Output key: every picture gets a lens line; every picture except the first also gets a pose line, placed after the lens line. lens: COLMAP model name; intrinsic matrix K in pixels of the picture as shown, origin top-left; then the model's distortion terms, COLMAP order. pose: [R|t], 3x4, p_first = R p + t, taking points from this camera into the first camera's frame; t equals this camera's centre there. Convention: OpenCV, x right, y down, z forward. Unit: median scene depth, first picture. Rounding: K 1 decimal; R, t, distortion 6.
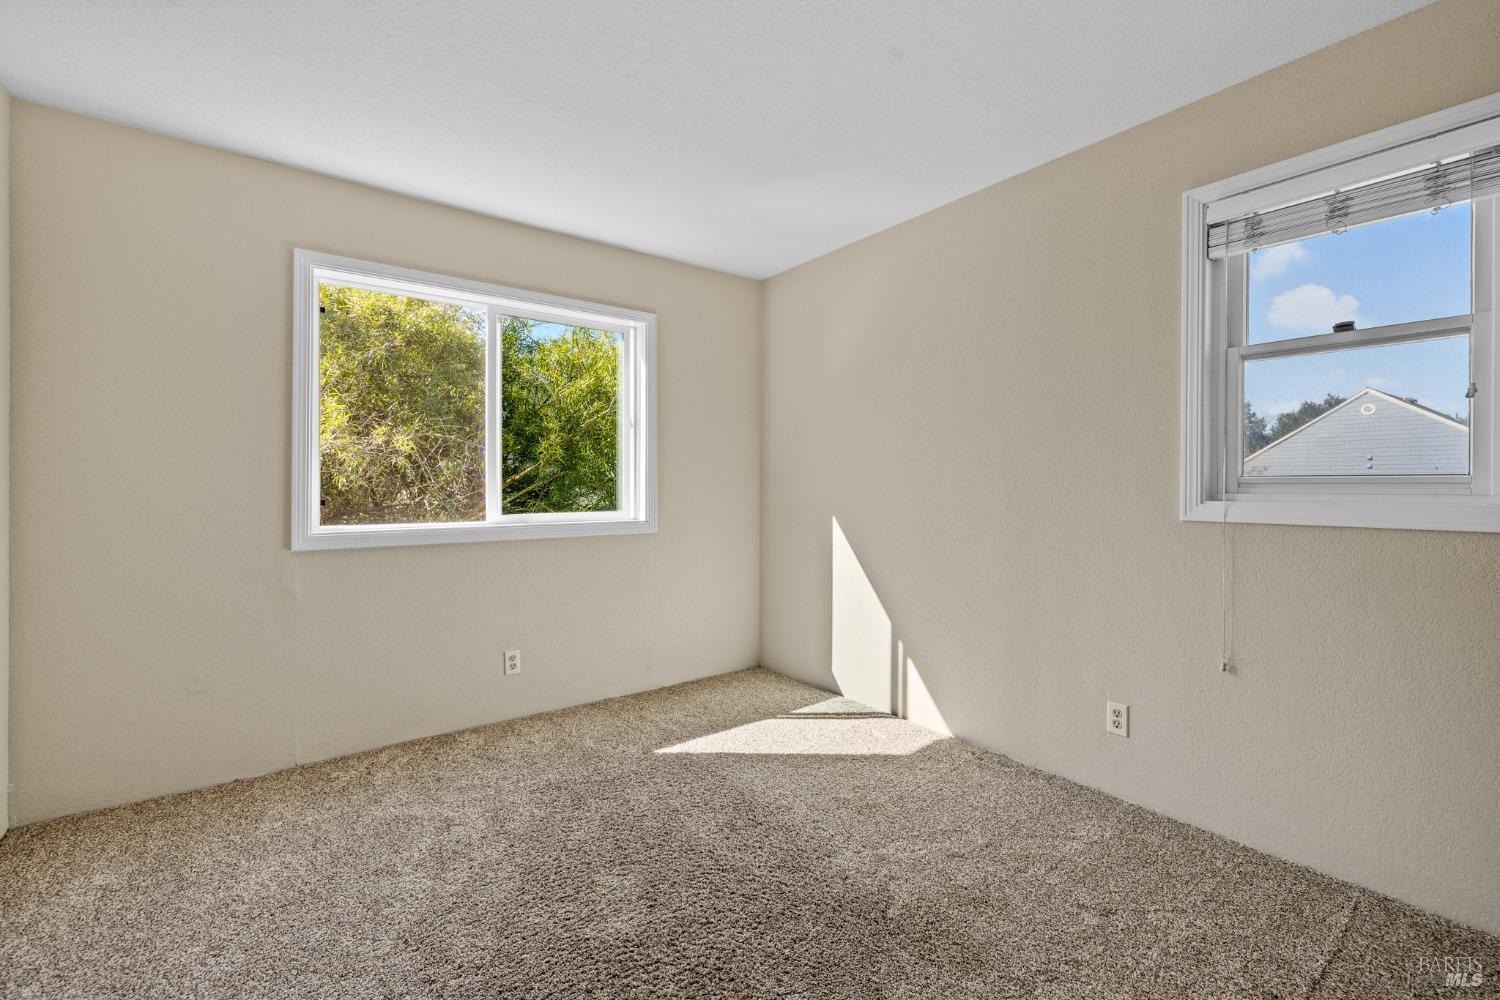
lens RADIAL K [[634.6, 0, 752.7], [0, 634.6, 486.4], [0, 0, 1]] dist [-0.000473, -0.000091]
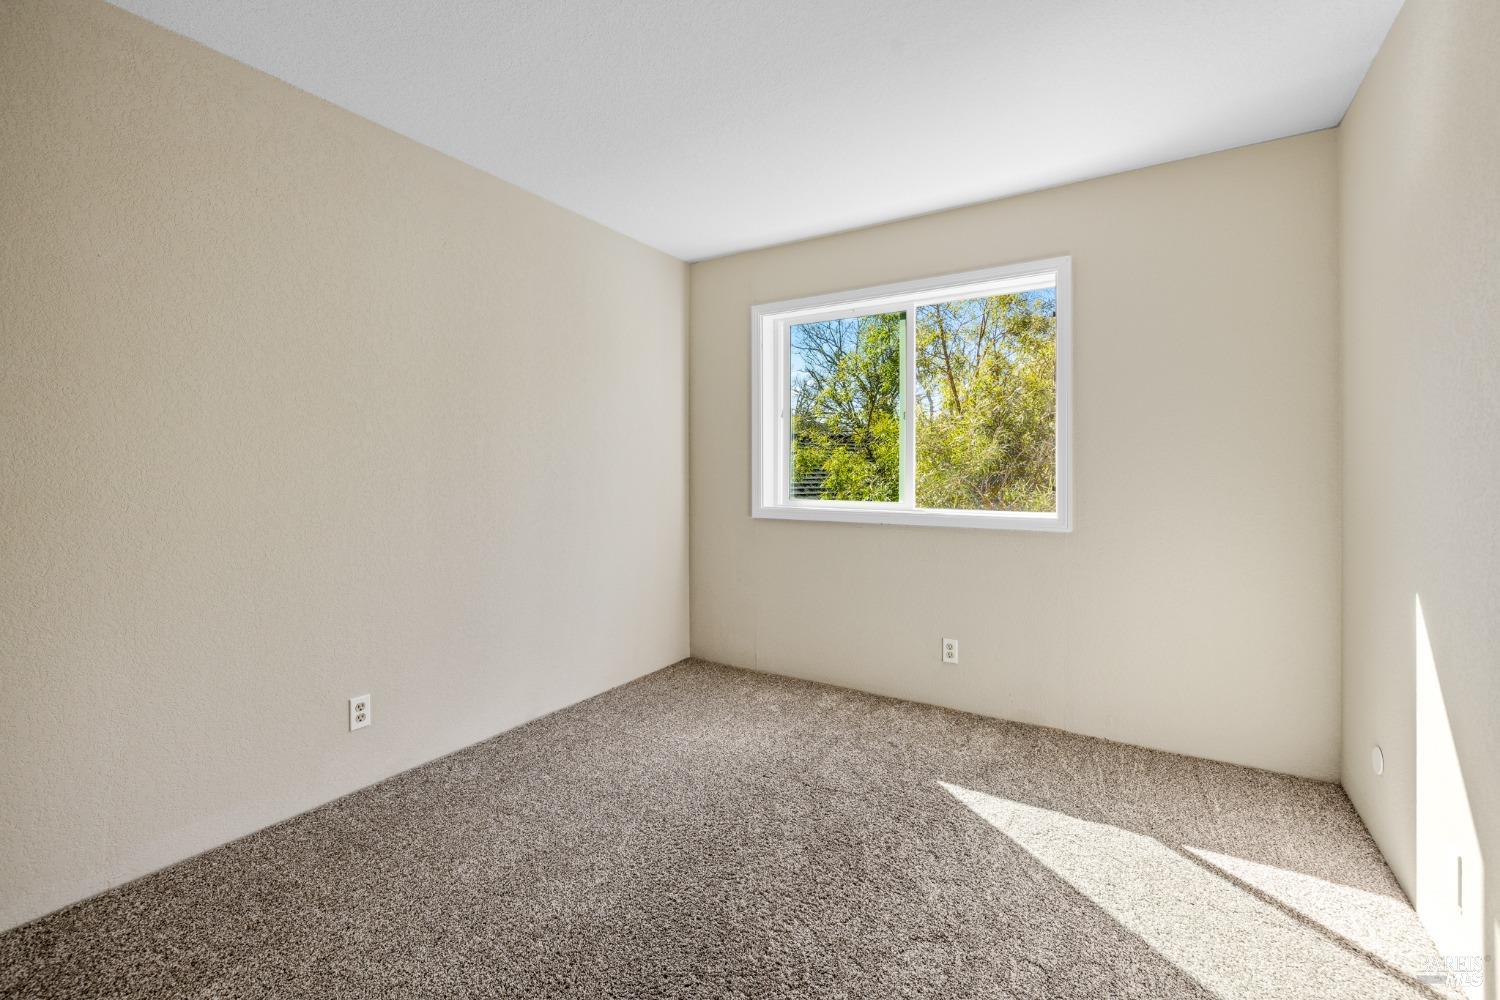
lens RADIAL K [[645.7, 0, 750.2], [0, 645.7, 465.1], [0, 0, 1]] dist [0.000102, 0.000038]
pose [[0.336623, -0.003309, -0.941634, 0.429618], [-0.008990, 0.999937, -0.006728, -0.004235], [0.941597, 0.010730, 0.336572, 0.330334]]
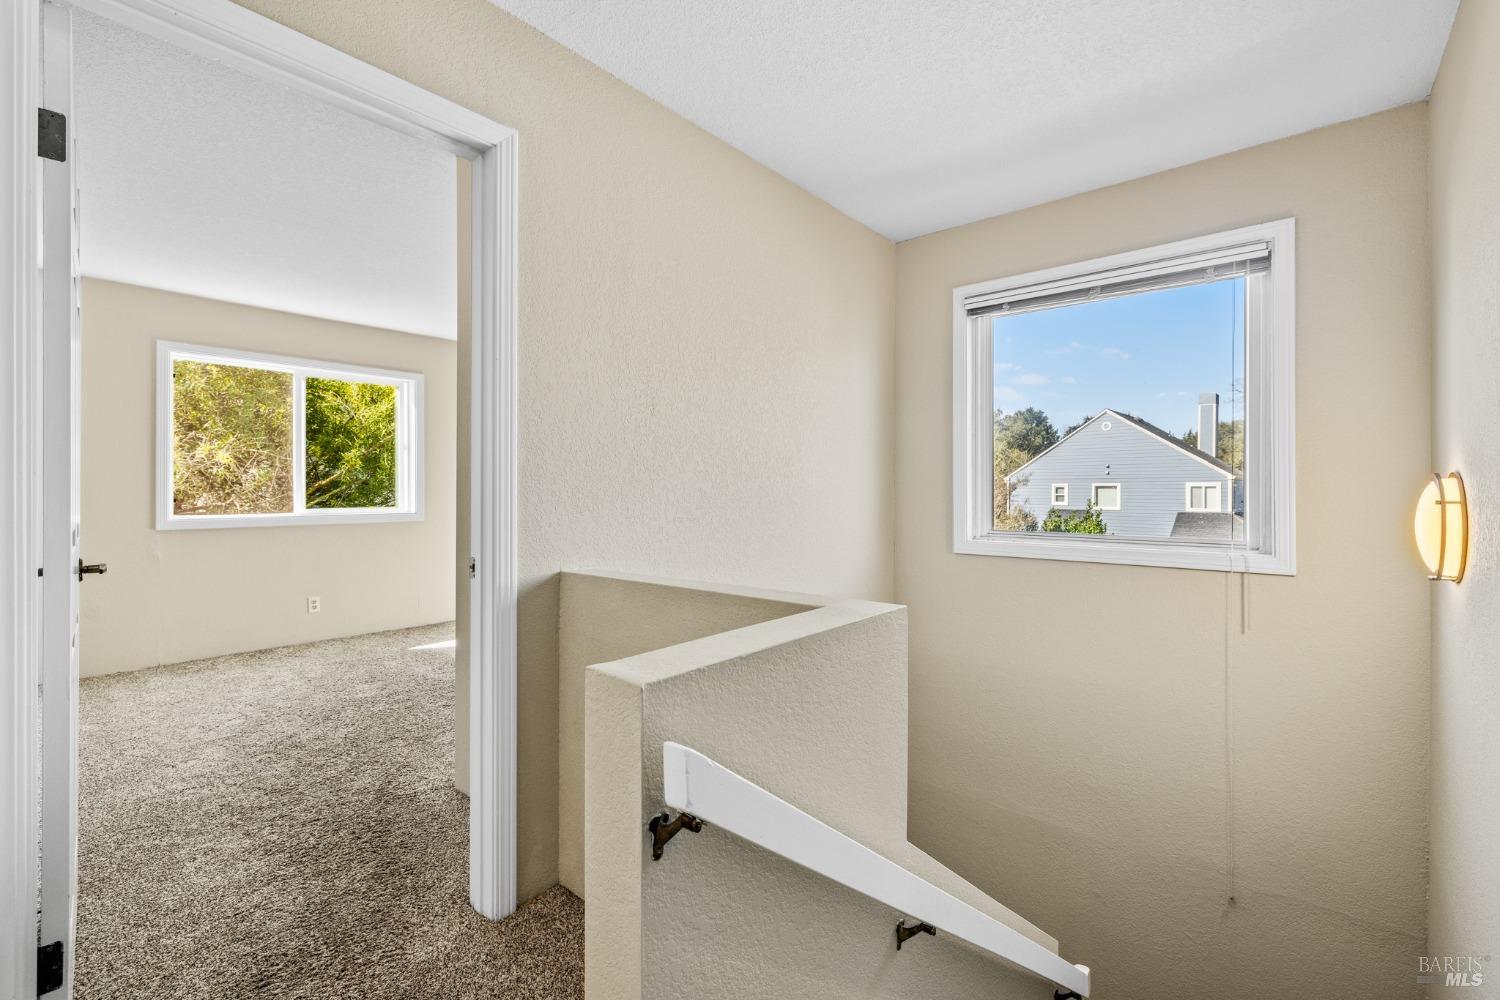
lens RADIAL K [[646.3, 0, 752.4], [0, 646.3, 491.1], [0, 0, 1]] dist [0.000050, -0.000119]
pose [[0.976357, -0.001658, 0.216158, 0.254593], [0.001248, 0.999997, 0.002037, 0.001032], [-0.216160, -0.001719, 0.976356, -0.600305]]
